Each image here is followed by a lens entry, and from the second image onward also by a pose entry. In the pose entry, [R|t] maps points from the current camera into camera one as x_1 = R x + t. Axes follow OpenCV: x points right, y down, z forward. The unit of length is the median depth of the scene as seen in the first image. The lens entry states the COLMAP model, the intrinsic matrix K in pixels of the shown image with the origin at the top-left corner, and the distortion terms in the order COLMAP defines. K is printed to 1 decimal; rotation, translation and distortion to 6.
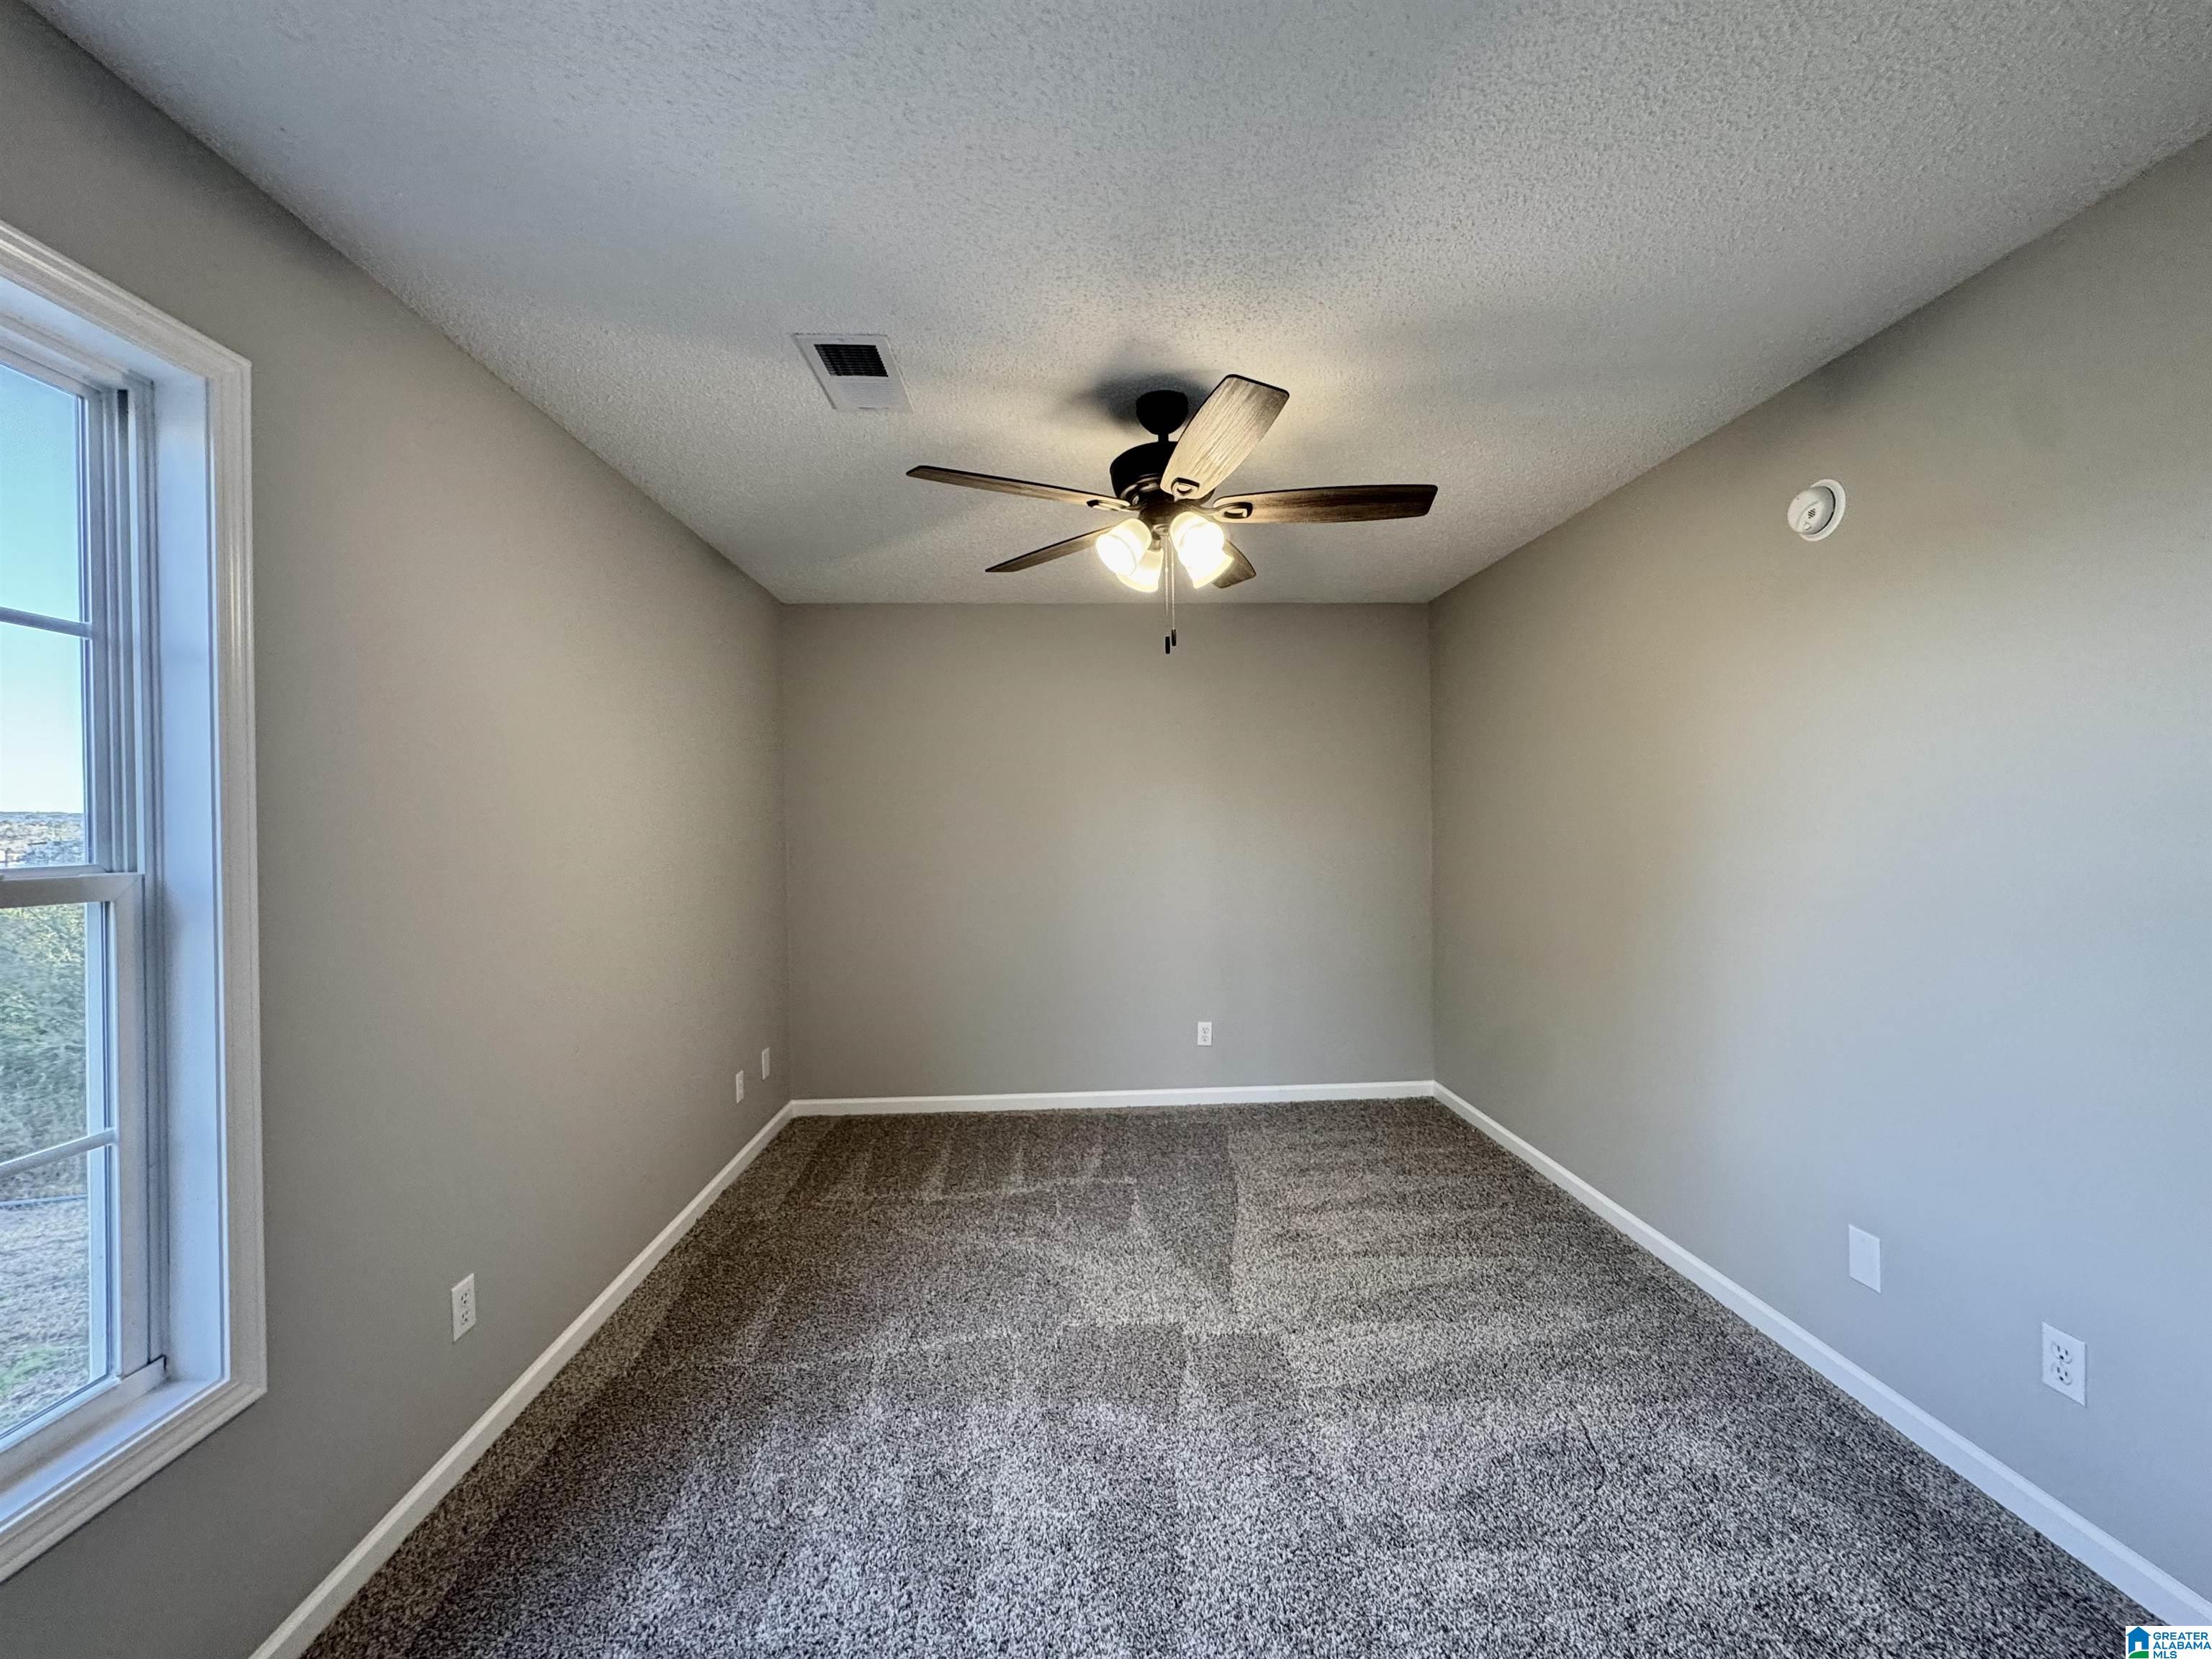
lens RADIAL K [[905.7, 0, 1106.0], [0, 905.7, 829.5], [0, 0, 1]] dist [-0.001750, 0.000435]
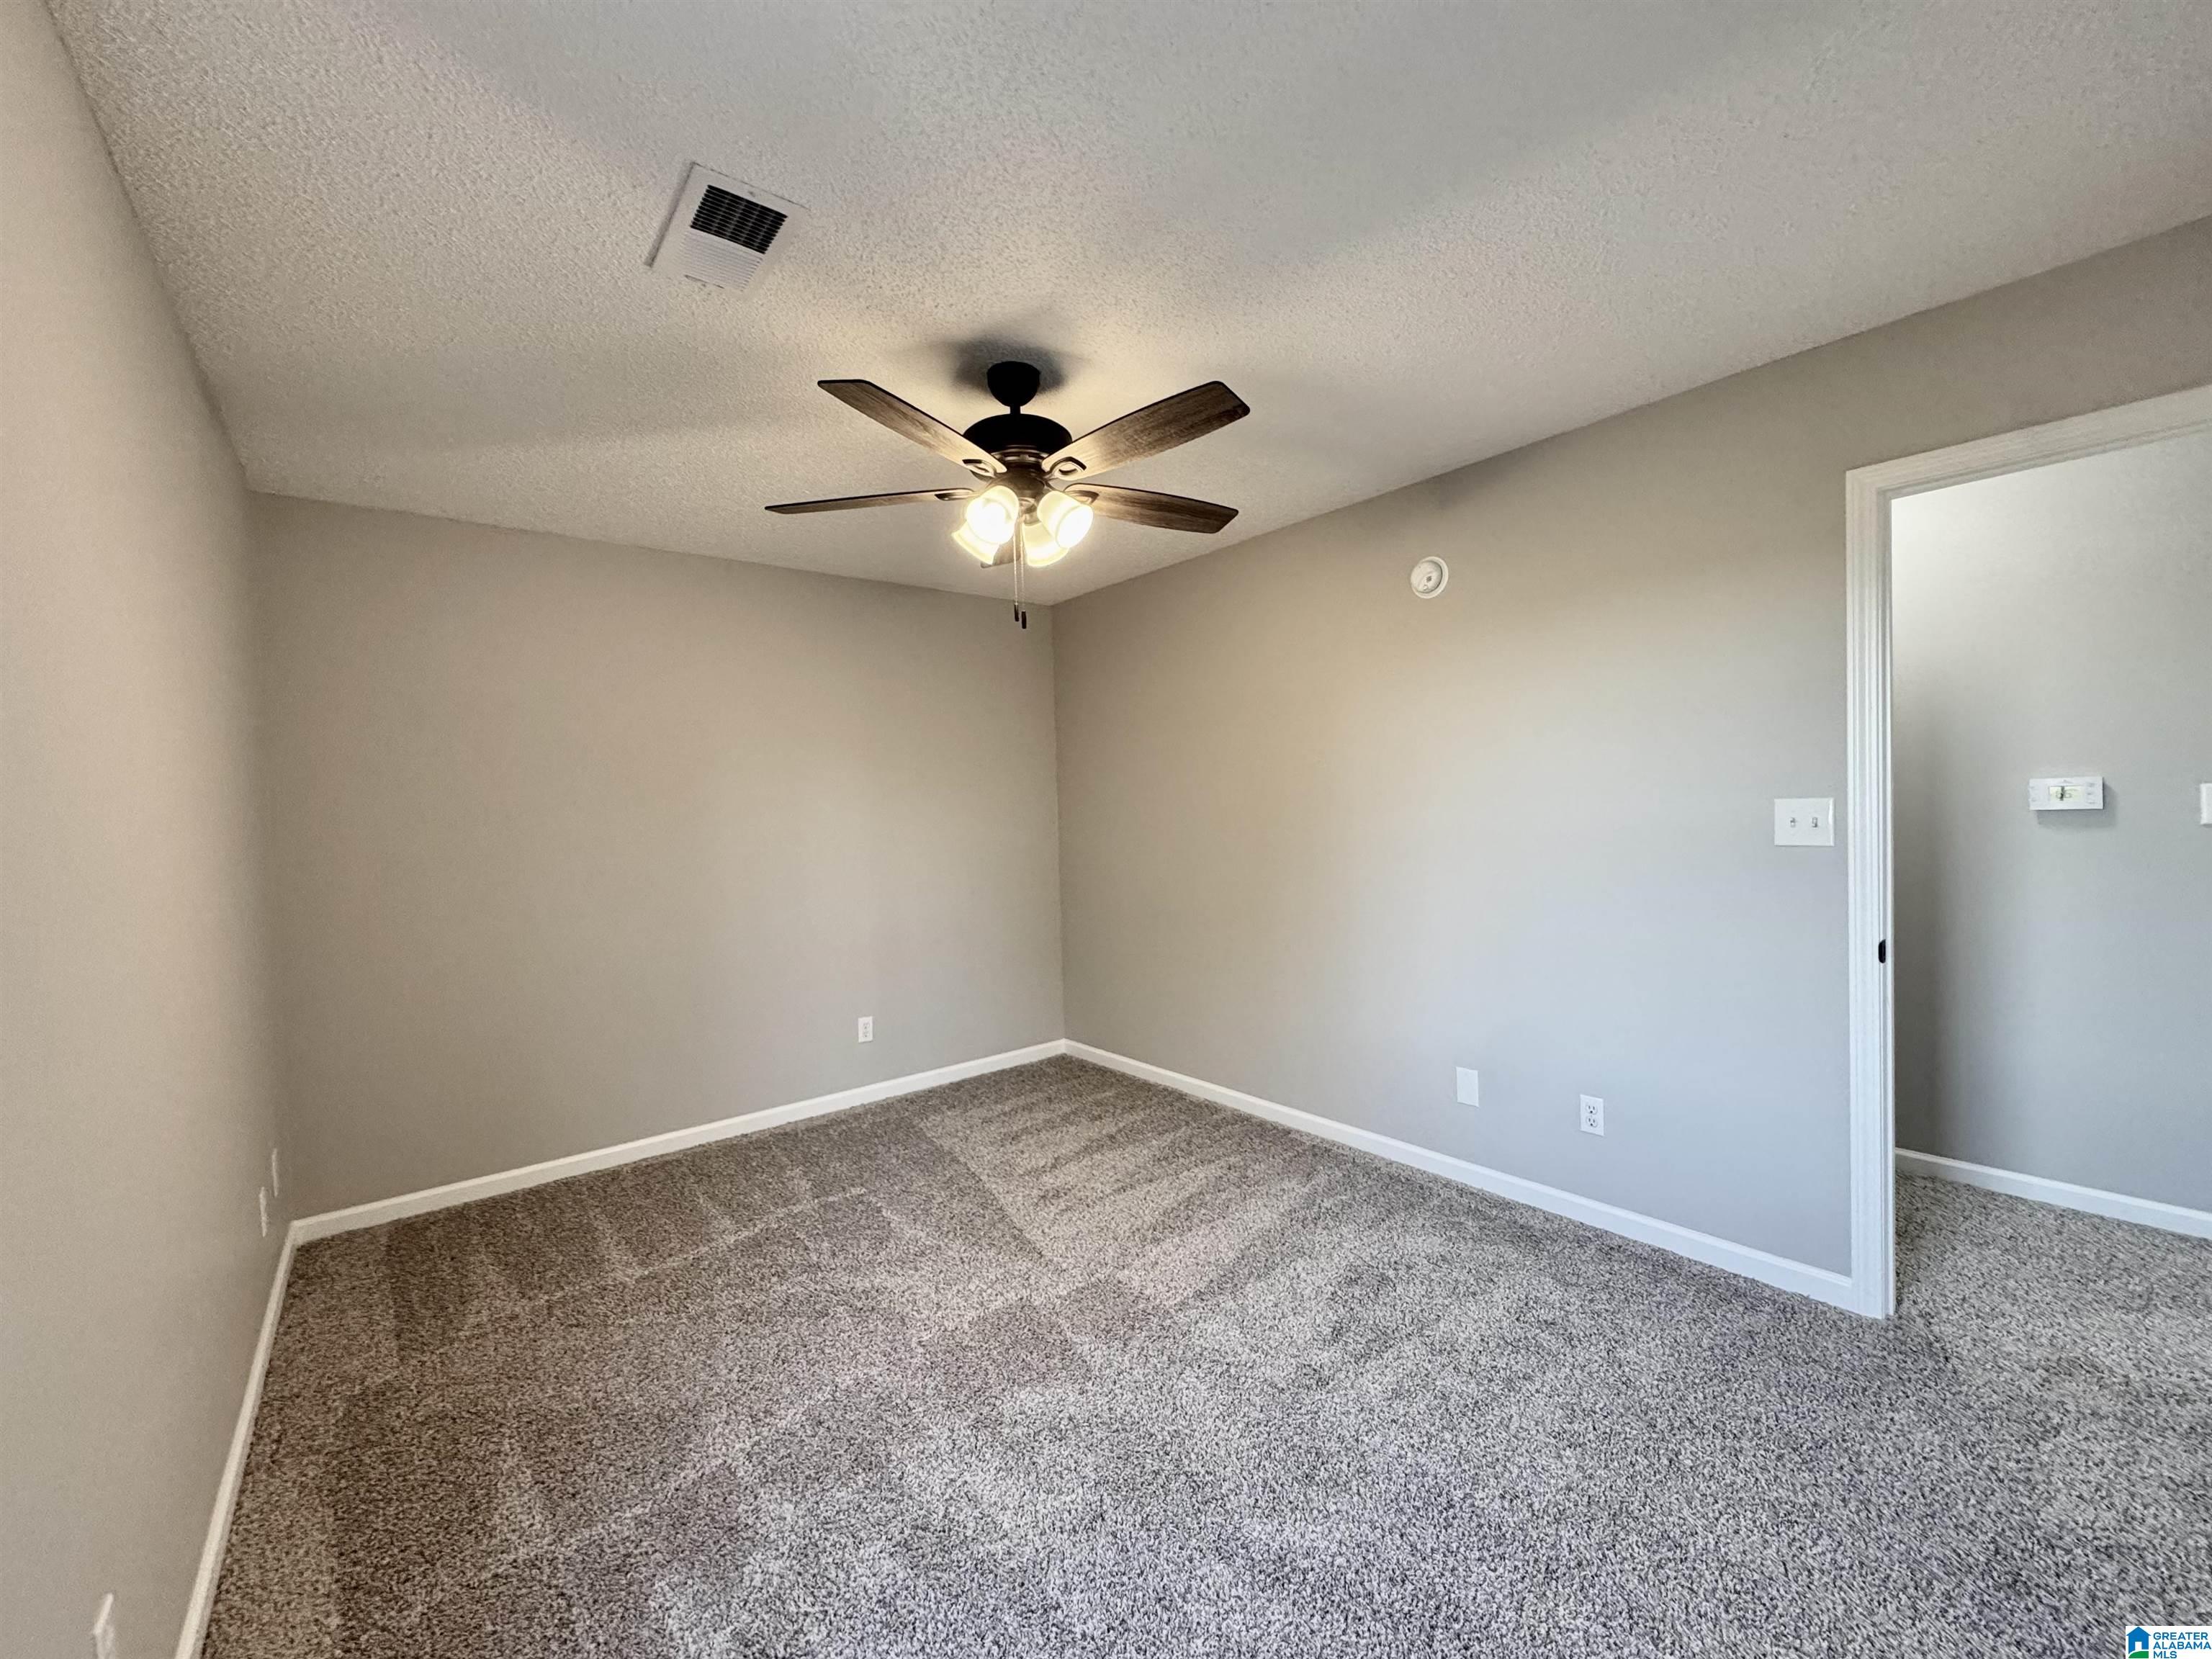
lens RADIAL K [[905.7, 0, 1106.0], [0, 905.7, 829.5], [0, 0, 1]] dist [-0.001750, 0.000435]
pose [[0.798544, -0.025742, 0.601385, -0.411316], [0.024237, 0.999650, 0.010607, 0.017072], [-0.601448, 0.006105, 0.798889, 0.131908]]
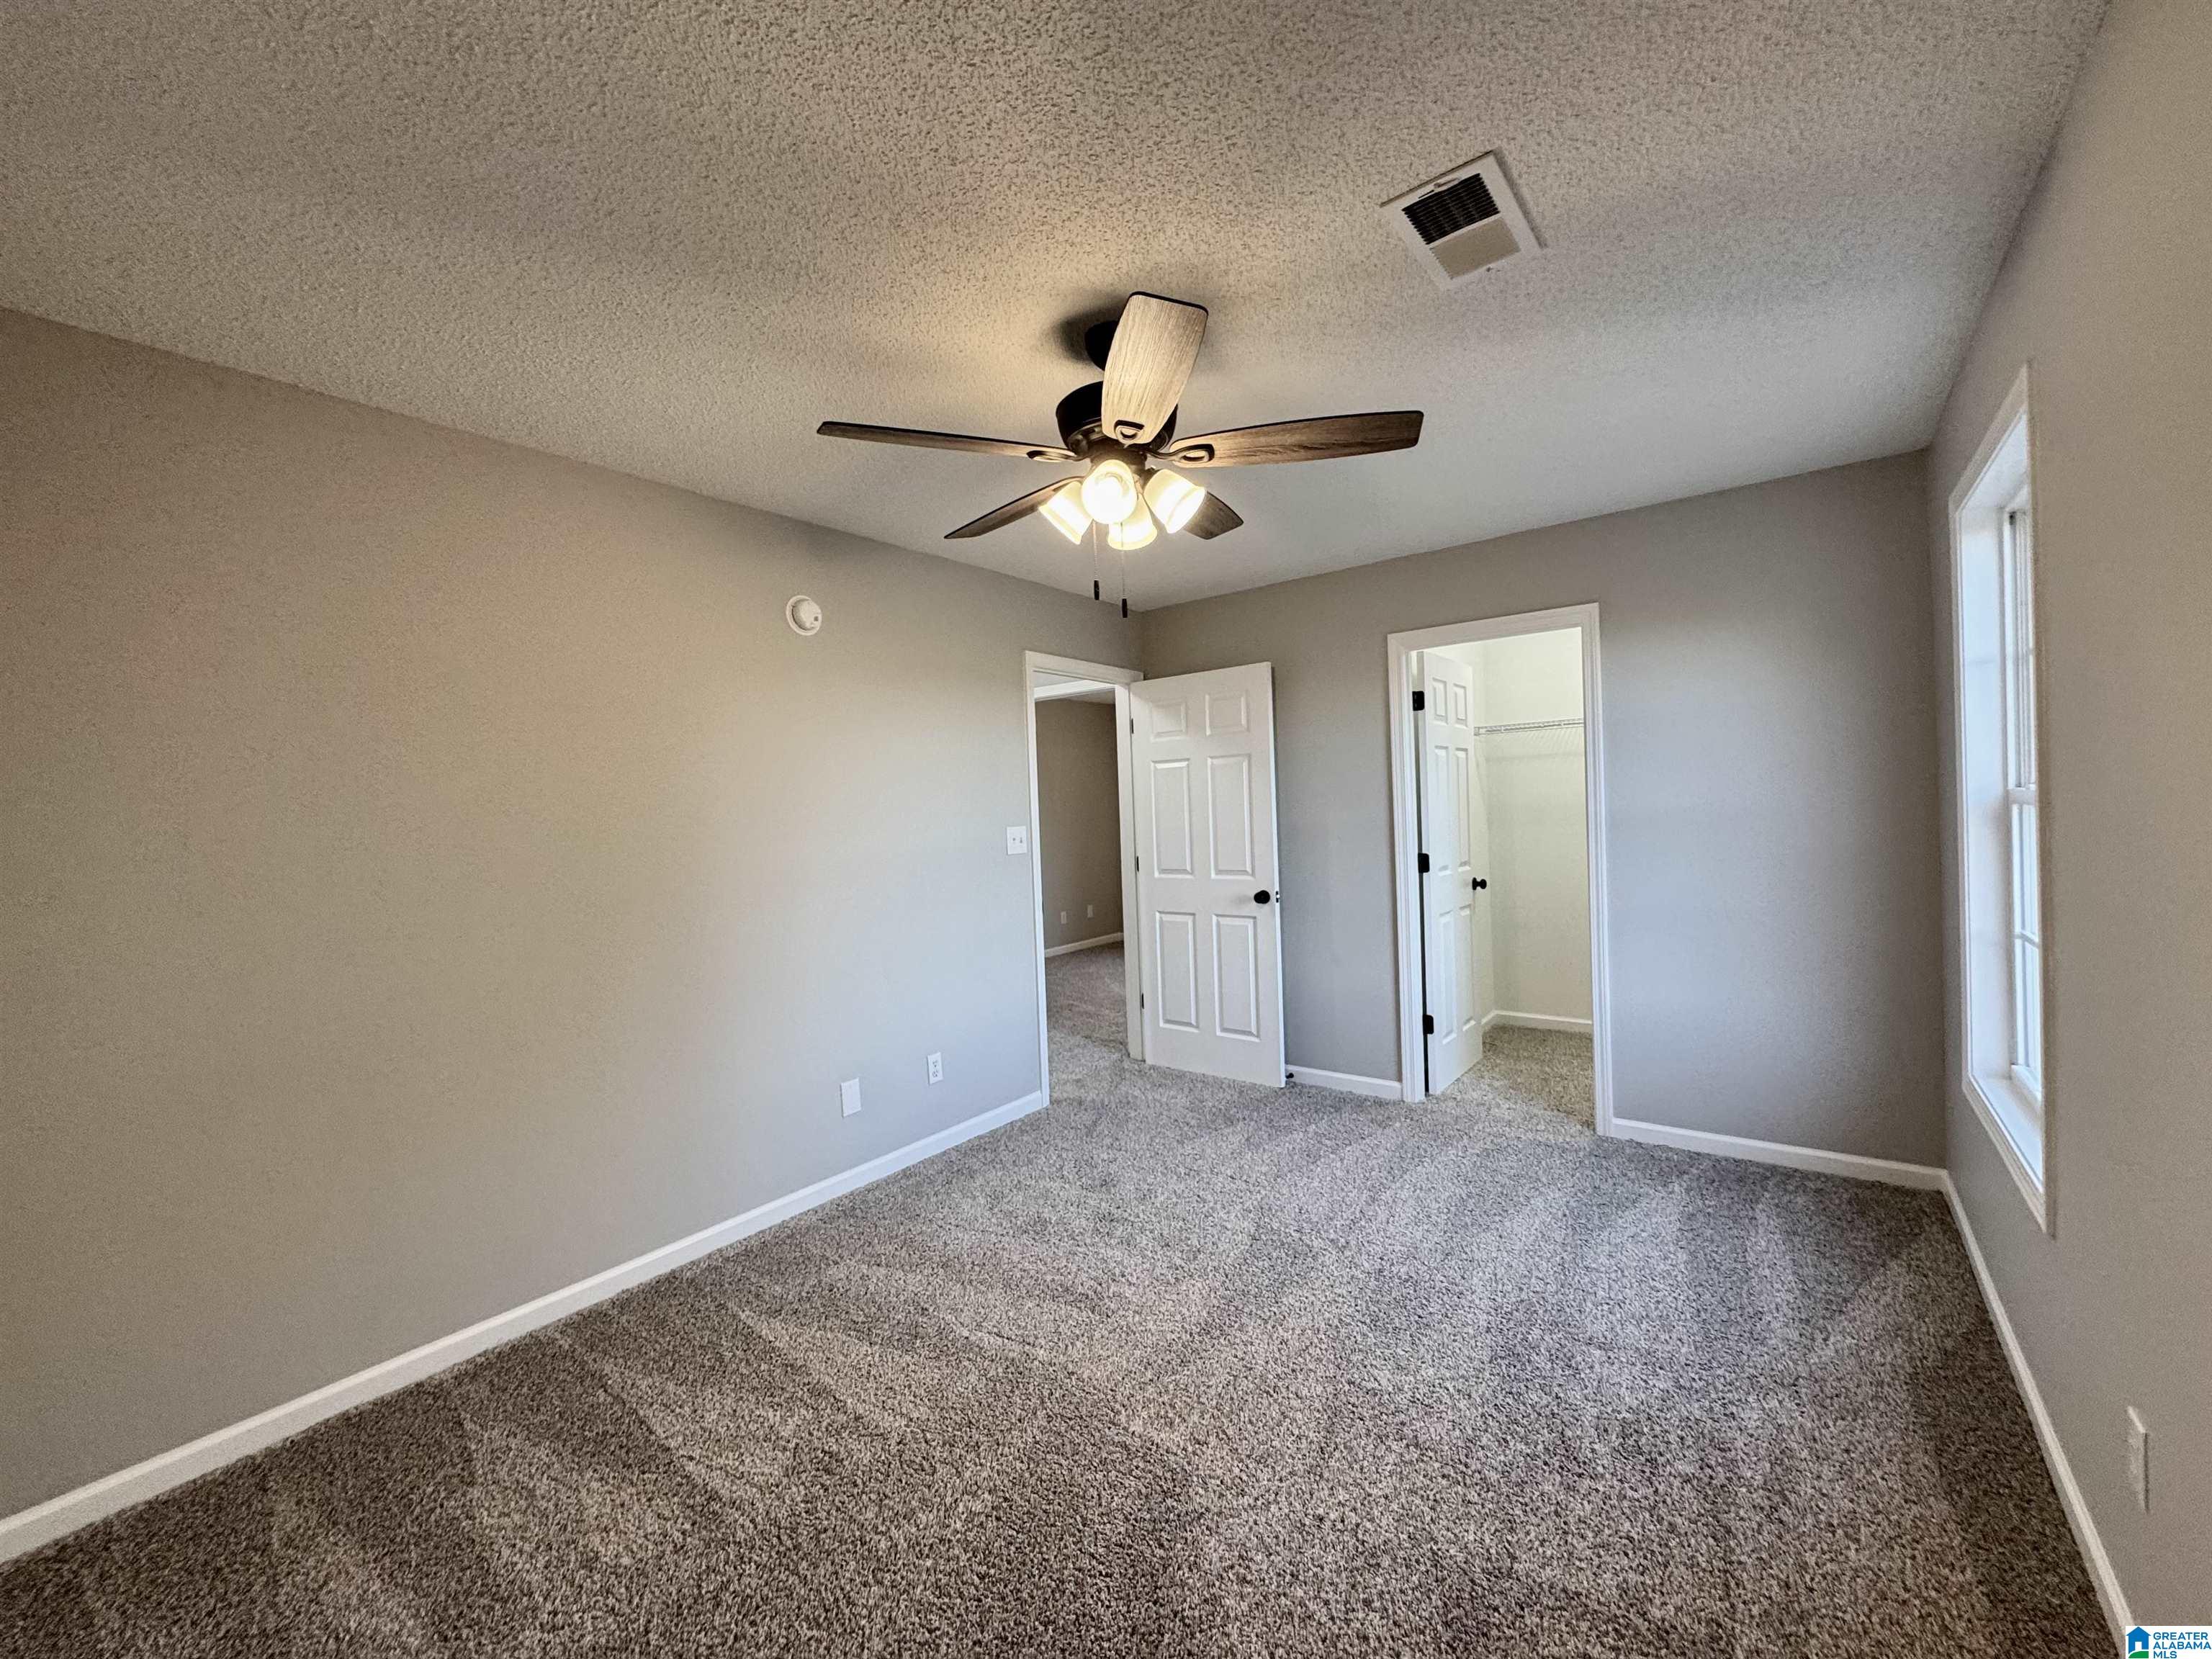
lens RADIAL K [[834.9, 0, 1165.9], [0, 834.9, 829.8], [0, 0, 1]] dist [-0.000531, 0.000153]
pose [[-0.789338, 0.042452, 0.612489, -0.411605], [0.064482, 0.997821, 0.013942, 0.015484], [-0.610563, 0.050499, -0.790356, 1.427667]]
